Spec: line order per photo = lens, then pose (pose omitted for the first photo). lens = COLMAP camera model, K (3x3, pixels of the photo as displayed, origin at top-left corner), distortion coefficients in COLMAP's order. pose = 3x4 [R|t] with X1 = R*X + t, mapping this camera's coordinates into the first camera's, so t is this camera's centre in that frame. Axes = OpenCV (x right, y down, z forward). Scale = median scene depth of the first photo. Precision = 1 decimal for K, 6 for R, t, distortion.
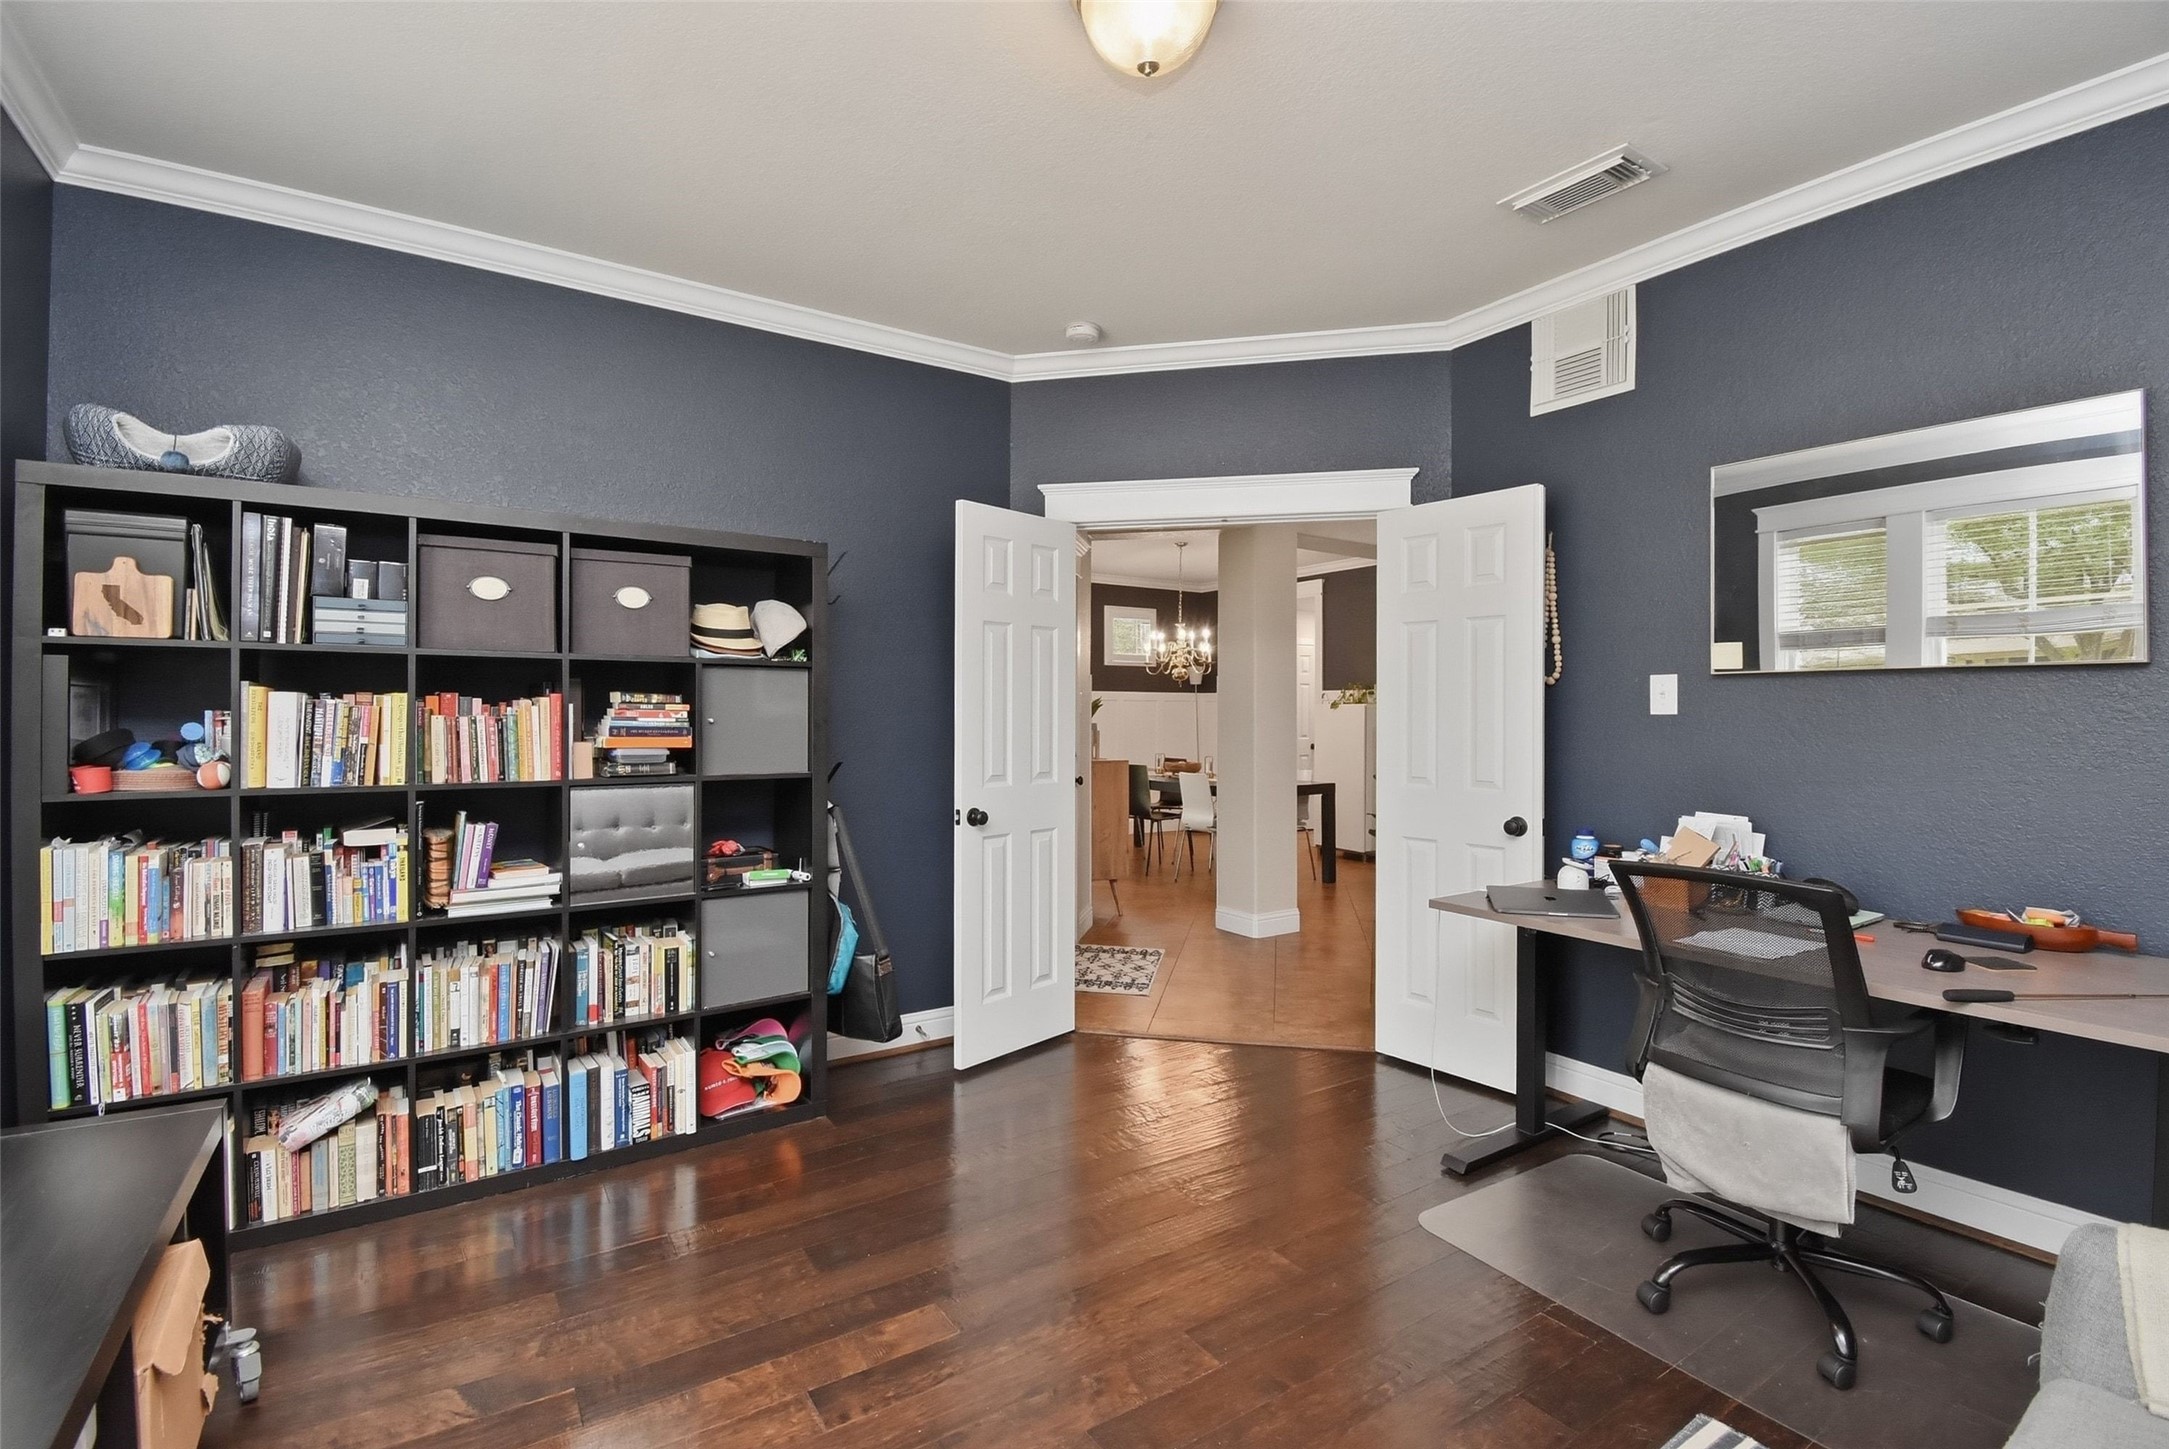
lens RADIAL K [[979.8, 0, 1077.6], [0, 979.8, 710.0], [0, 0, 1]] dist [0.013968, -0.021640]
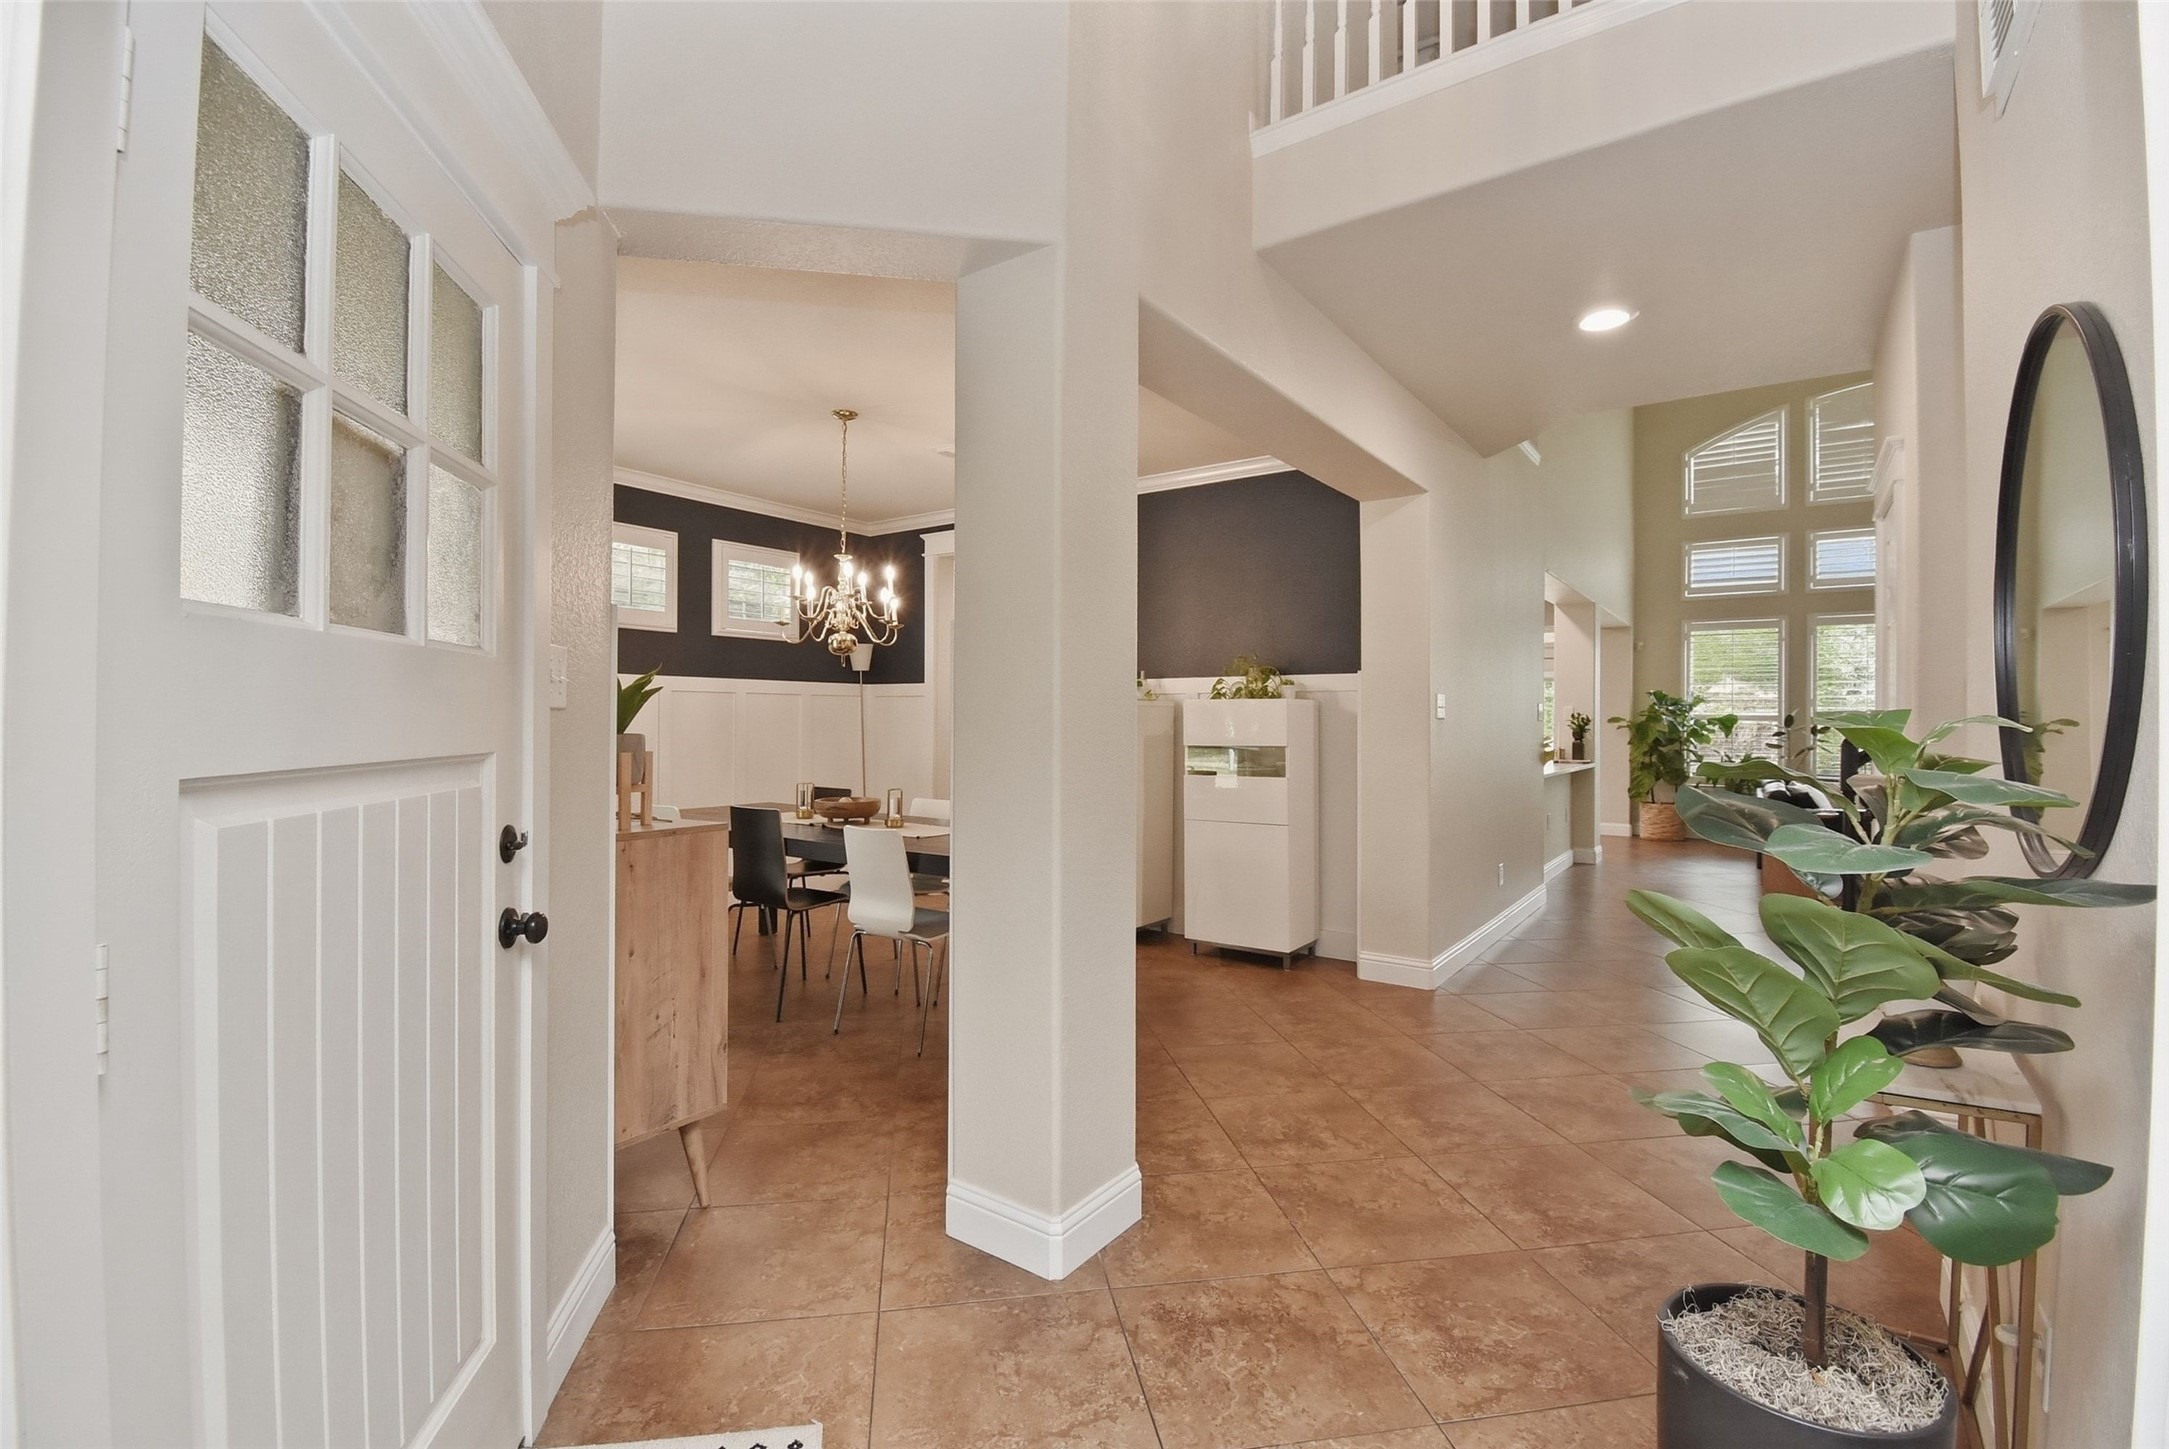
lens RADIAL K [[979.8, 0, 1077.6], [0, 979.8, 710.0], [0, 0, 1]] dist [0.013968, -0.021640]
pose [[0.936387, 0.010029, 0.350825, 0.033752], [-0.007763, 0.999939, -0.007866, 0.005413], [-0.350883, 0.004642, 0.936408, 0.430569]]
